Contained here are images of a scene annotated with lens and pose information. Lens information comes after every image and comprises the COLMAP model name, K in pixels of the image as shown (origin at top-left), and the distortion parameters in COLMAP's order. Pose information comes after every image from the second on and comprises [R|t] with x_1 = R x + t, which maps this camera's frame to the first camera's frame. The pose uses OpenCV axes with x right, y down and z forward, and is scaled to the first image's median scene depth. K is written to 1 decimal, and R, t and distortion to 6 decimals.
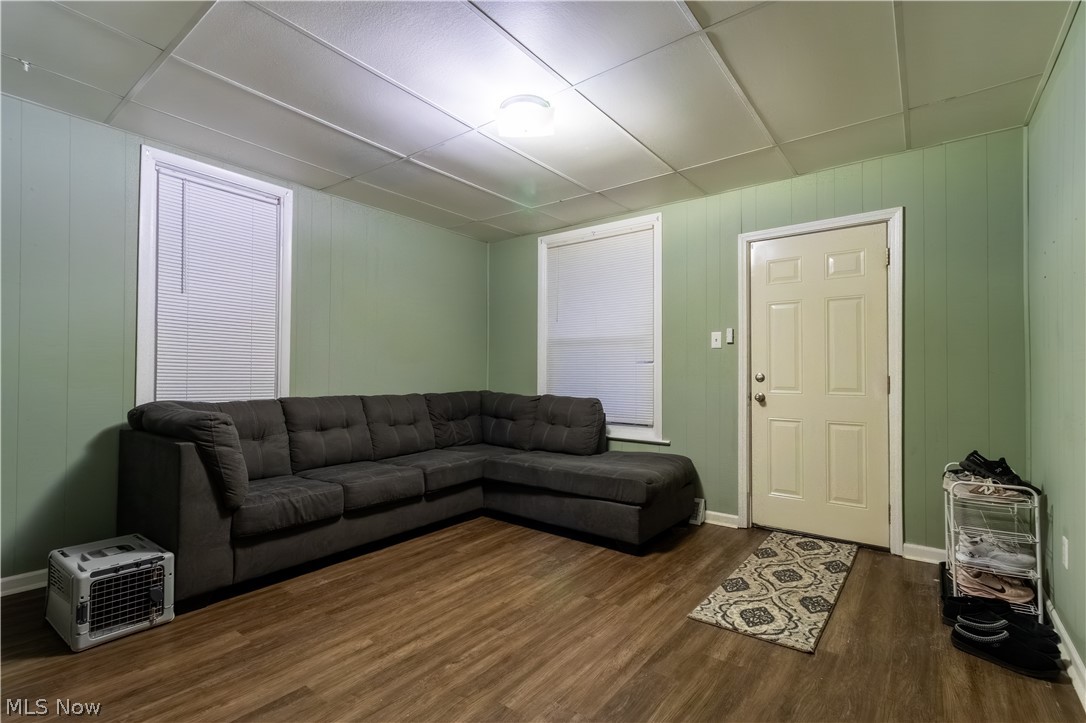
lens RADIAL K [[500.3, 0, 540.8], [0, 500.3, 362.2], [0, 0, 1]] dist [0.003344, -0.000341]
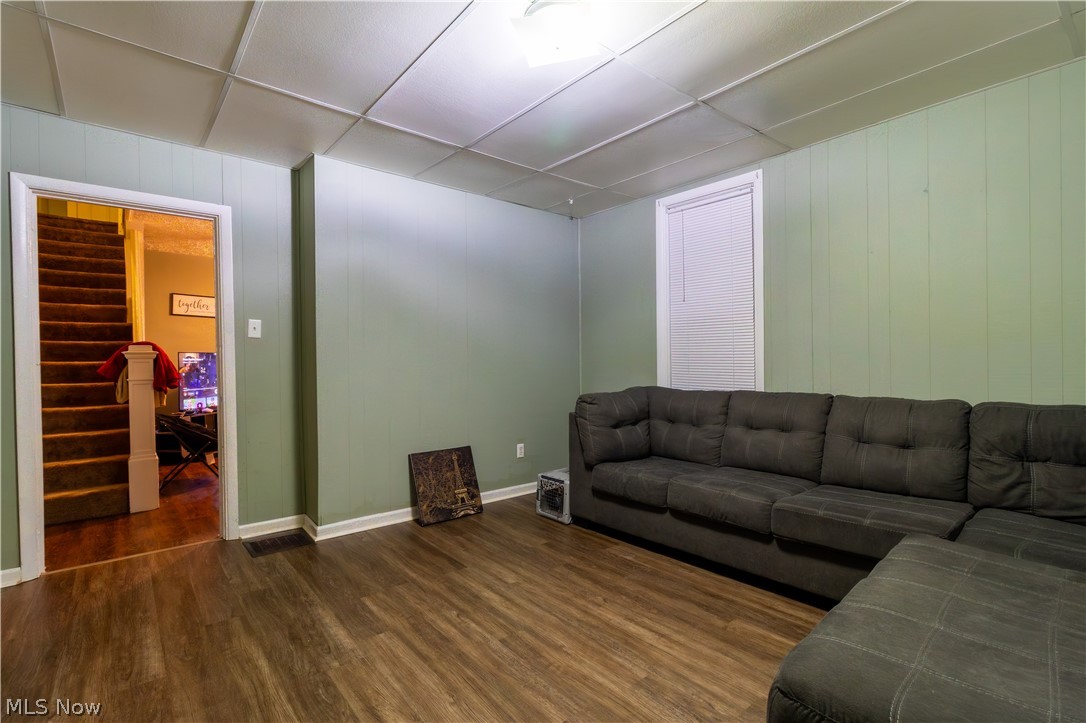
lens RADIAL K [[500.3, 0, 540.0], [0, 500.3, 365.9], [0, 0, 1]] dist [0.003344, -0.000341]
pose [[-0.216447, 0.002393, -0.976291, 0.703552], [0.026137, 0.999653, -0.003344, 0.020468], [0.975944, -0.026241, -0.216434, 1.104991]]
